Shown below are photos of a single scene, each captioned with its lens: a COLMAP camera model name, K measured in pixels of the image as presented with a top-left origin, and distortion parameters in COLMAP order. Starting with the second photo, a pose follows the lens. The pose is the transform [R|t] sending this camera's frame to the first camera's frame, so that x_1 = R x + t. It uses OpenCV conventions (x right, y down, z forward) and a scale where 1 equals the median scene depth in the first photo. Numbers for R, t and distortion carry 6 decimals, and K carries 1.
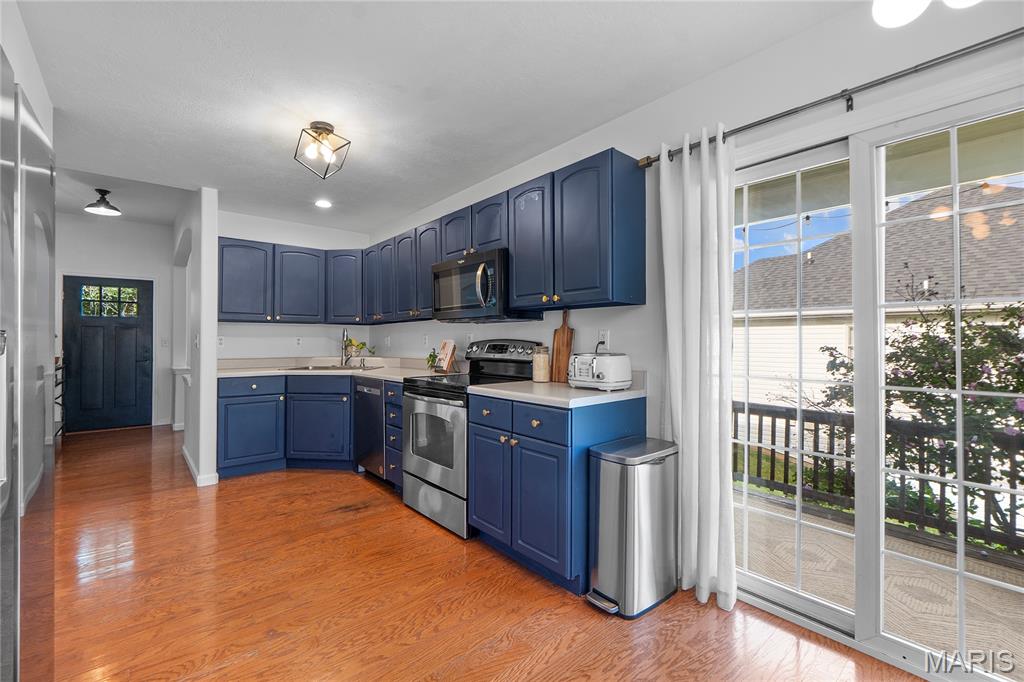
lens RADIAL K [[429.2, 0, 492.6], [0, 429.2, 342.0], [0, 0, 1]] dist [-0.009035, 0.000073]
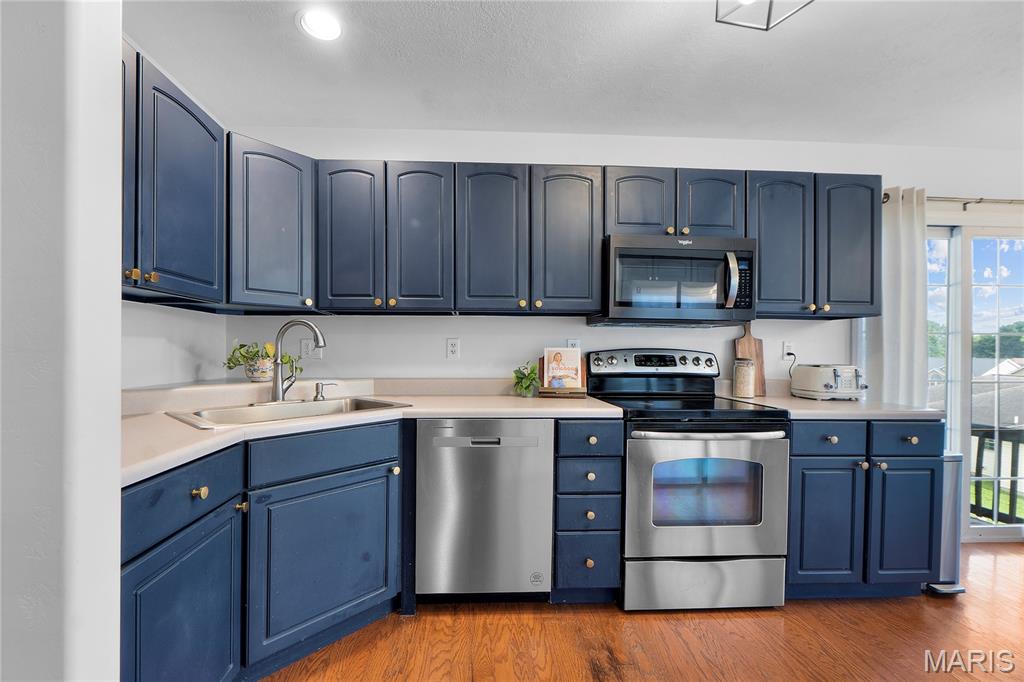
lens RADIAL K [[429.2, 0, 492.6], [0, 429.2, 342.0], [0, 0, 1]] dist [-0.009035, 0.000073]
pose [[0.616751, 0.018877, 0.786932, -0.830777], [-0.002863, 0.999760, -0.021739, -0.001938], [-0.787153, 0.011154, 0.616656, 0.771630]]
